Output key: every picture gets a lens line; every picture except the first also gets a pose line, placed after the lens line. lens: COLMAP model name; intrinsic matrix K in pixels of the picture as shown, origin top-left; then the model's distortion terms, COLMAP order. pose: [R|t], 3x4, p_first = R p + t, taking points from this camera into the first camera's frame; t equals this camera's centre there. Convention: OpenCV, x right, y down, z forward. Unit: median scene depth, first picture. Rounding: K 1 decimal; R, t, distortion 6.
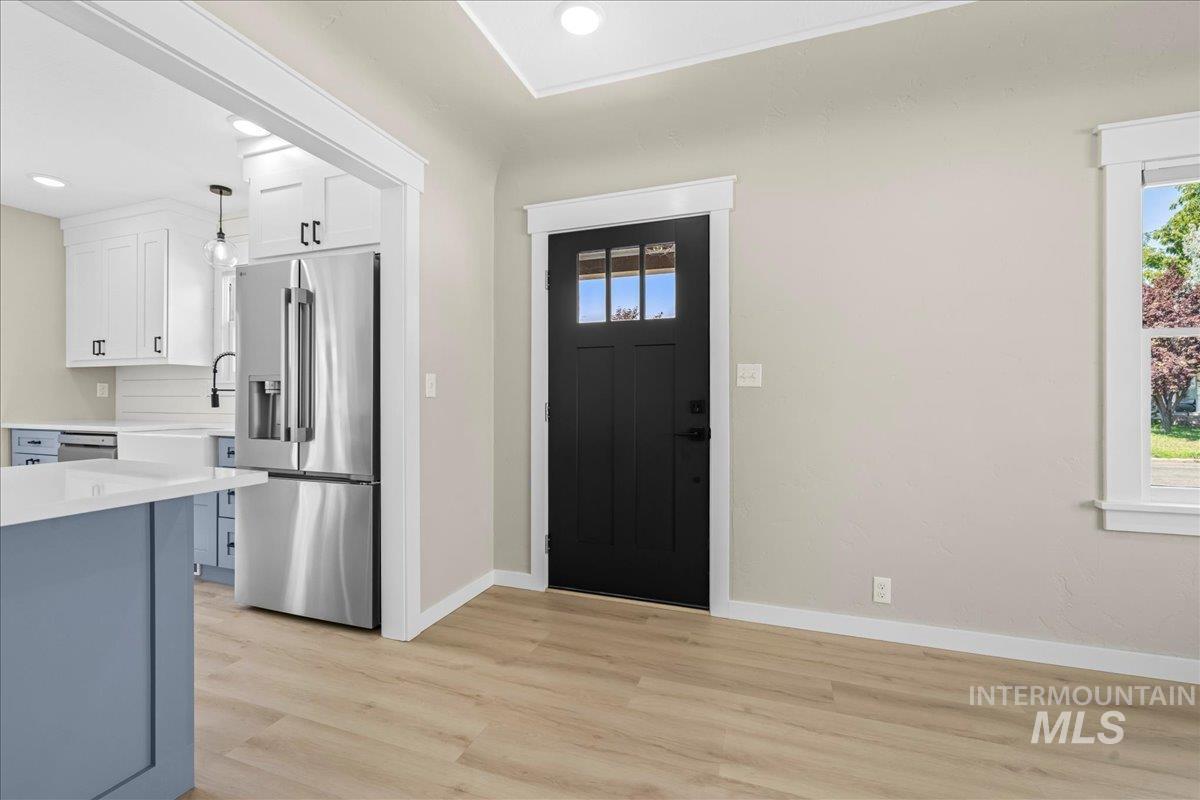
lens RADIAL K [[508.1, 0, 596.5], [0, 508.1, 400.7], [0, 0, 1]] dist [-0.002751, 0.000254]
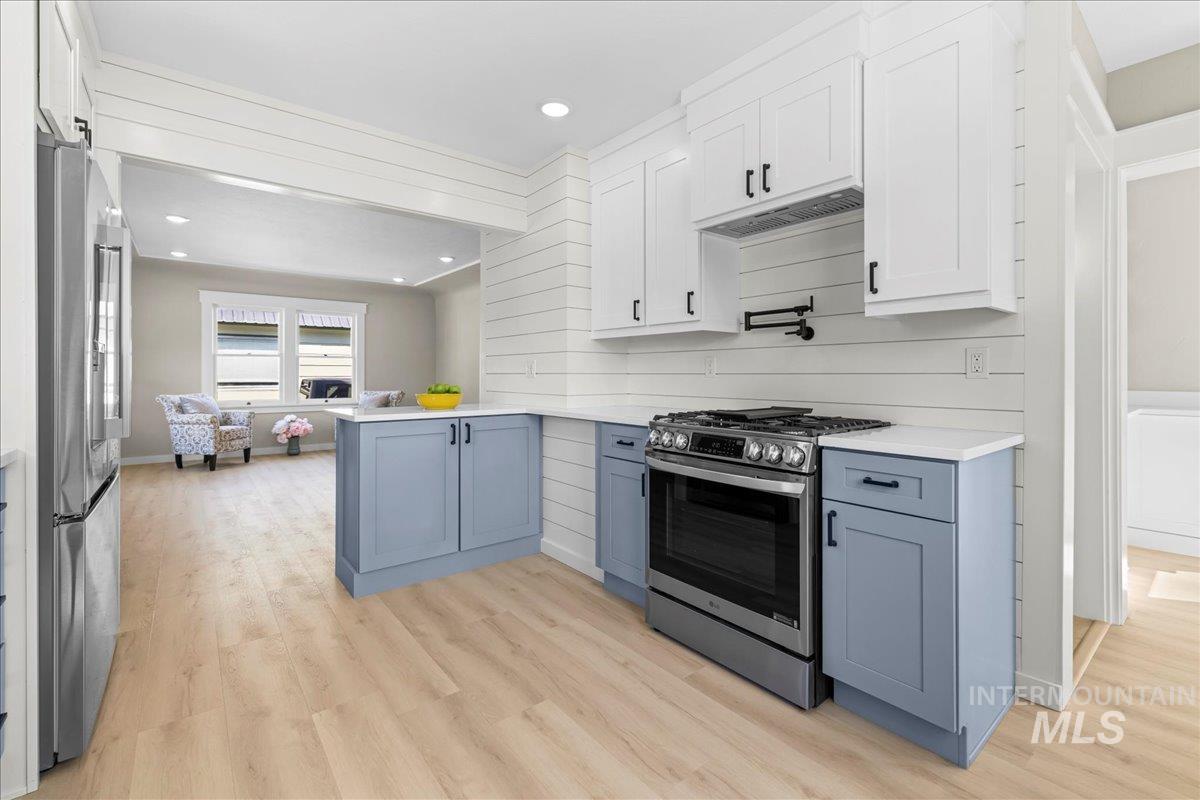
lens RADIAL K [[508.1, 0, 590.4], [0, 508.1, 375.0], [0, 0, 1]] dist [-0.002751, 0.000254]
pose [[-0.849084, -0.001434, 0.528256, -1.488937], [-0.000834, 0.999999, 0.001375, -0.009640], [-0.528257, 0.000727, -0.849084, 1.199382]]
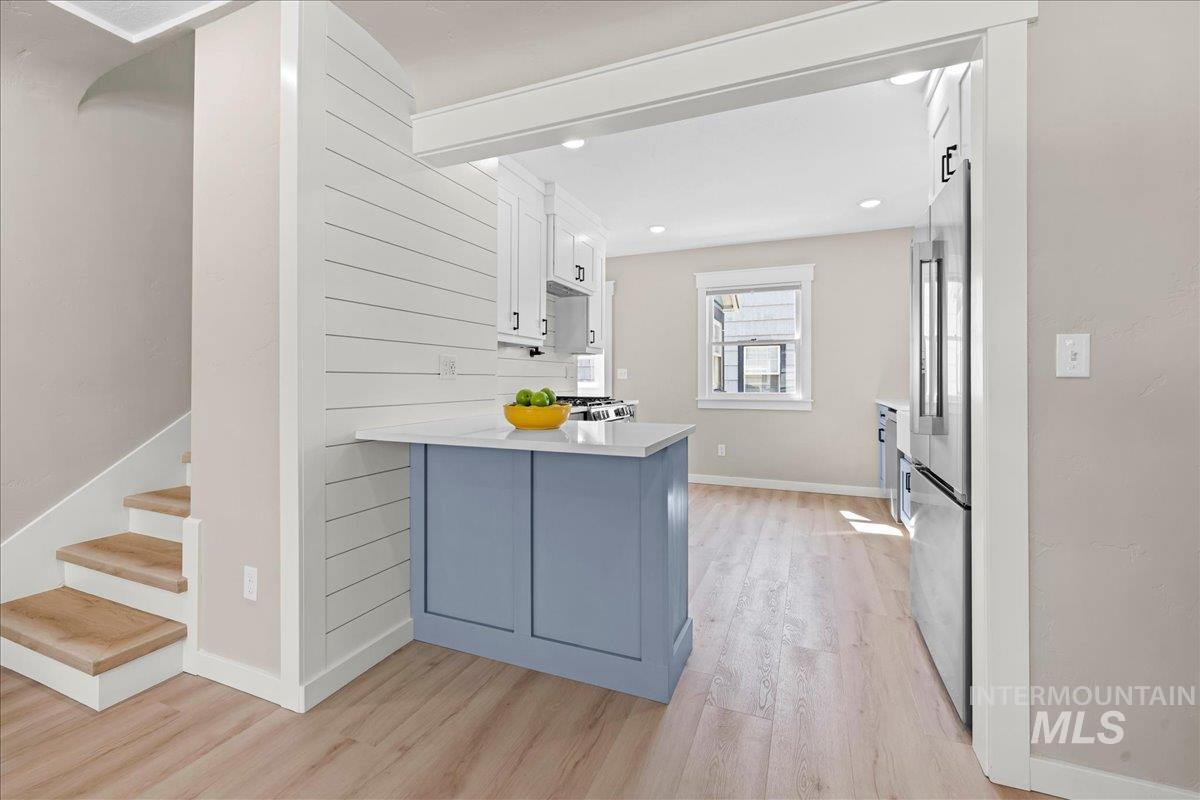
lens RADIAL K [[508.1, 0, 595.8], [0, 508.1, 374.4], [0, 0, 1]] dist [-0.002751, 0.000254]
pose [[-0.056115, -0.007793, -0.998394, 0.235163], [-0.002986, 0.999966, -0.007638, -0.005763], [0.998420, 0.002552, -0.056136, 0.498844]]
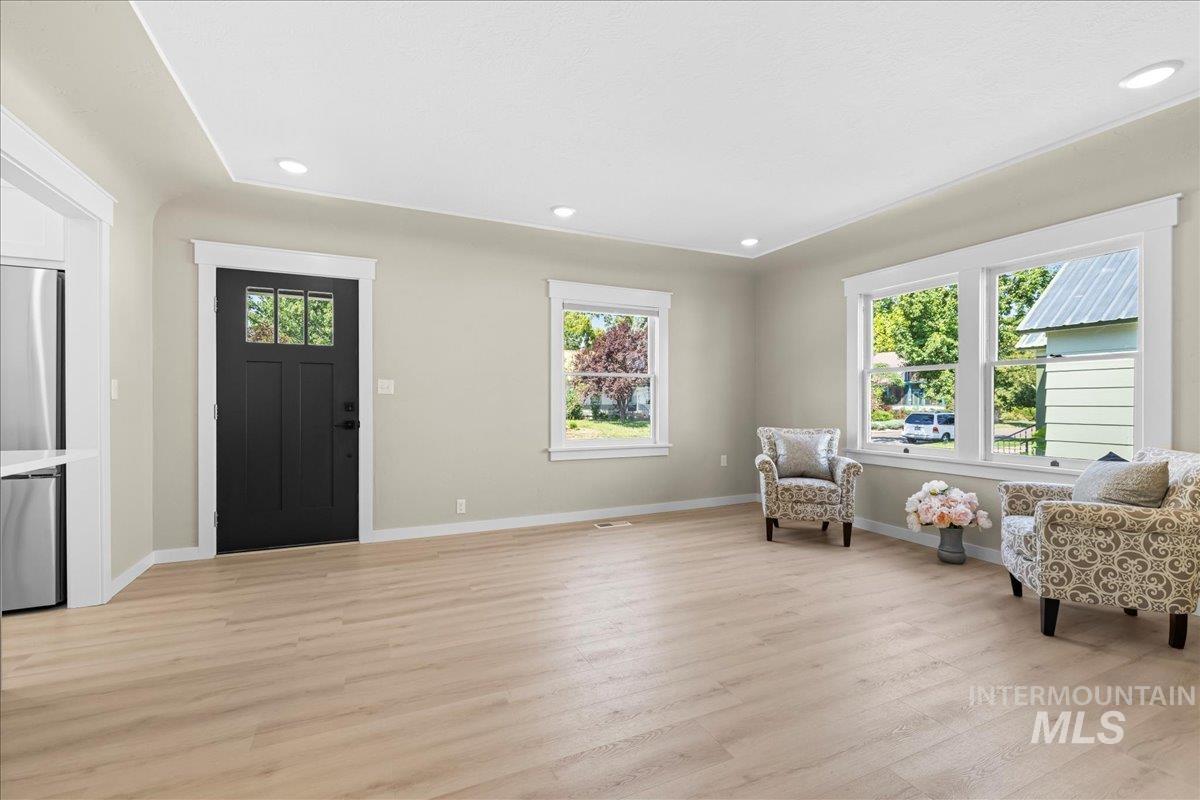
lens RADIAL K [[508.1, 0, 592.8], [0, 508.1, 405.8], [0, 0, 1]] dist [-0.002751, 0.000254]
pose [[0.717240, -0.002114, 0.696823, -0.333518], [-0.001579, 0.999988, 0.004659, 0.000736], [-0.696825, -0.004442, 0.717228, -0.578322]]
